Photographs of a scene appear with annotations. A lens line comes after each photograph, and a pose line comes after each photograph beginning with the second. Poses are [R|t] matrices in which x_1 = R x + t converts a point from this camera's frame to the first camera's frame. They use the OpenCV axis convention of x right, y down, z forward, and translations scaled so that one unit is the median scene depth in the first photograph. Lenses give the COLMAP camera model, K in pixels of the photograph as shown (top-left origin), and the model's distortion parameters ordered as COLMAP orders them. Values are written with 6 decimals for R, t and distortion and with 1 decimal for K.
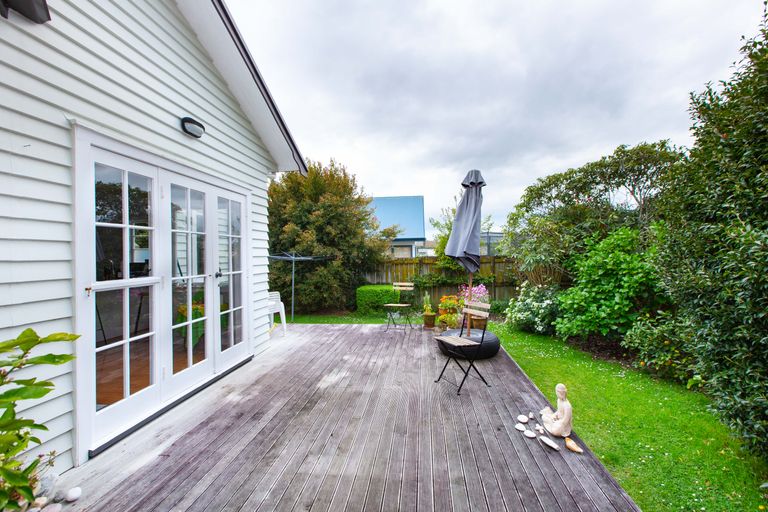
lens RADIAL K [[339.4, 0, 384.0], [0, 339.4, 241.3], [0, 0, 1]] dist [-0.000545, -0.000200]
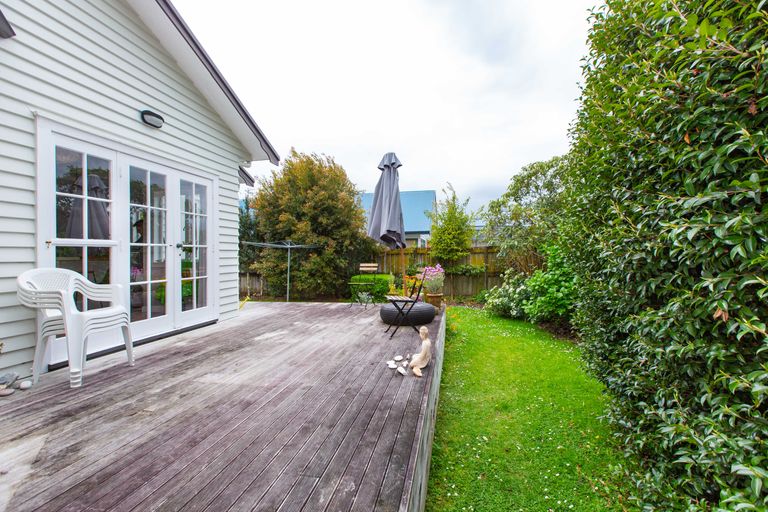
lens RADIAL K [[344.1, 0, 385.5], [0, 344.1, 245.0], [0, 0, 1]] dist [-0.001886, -0.000300]
pose [[0.996903, 0.002123, -0.078612, 0.351008], [-0.001083, 0.999911, 0.013273, 0.089176], [0.078633, -0.013147, 0.996817, -0.141471]]
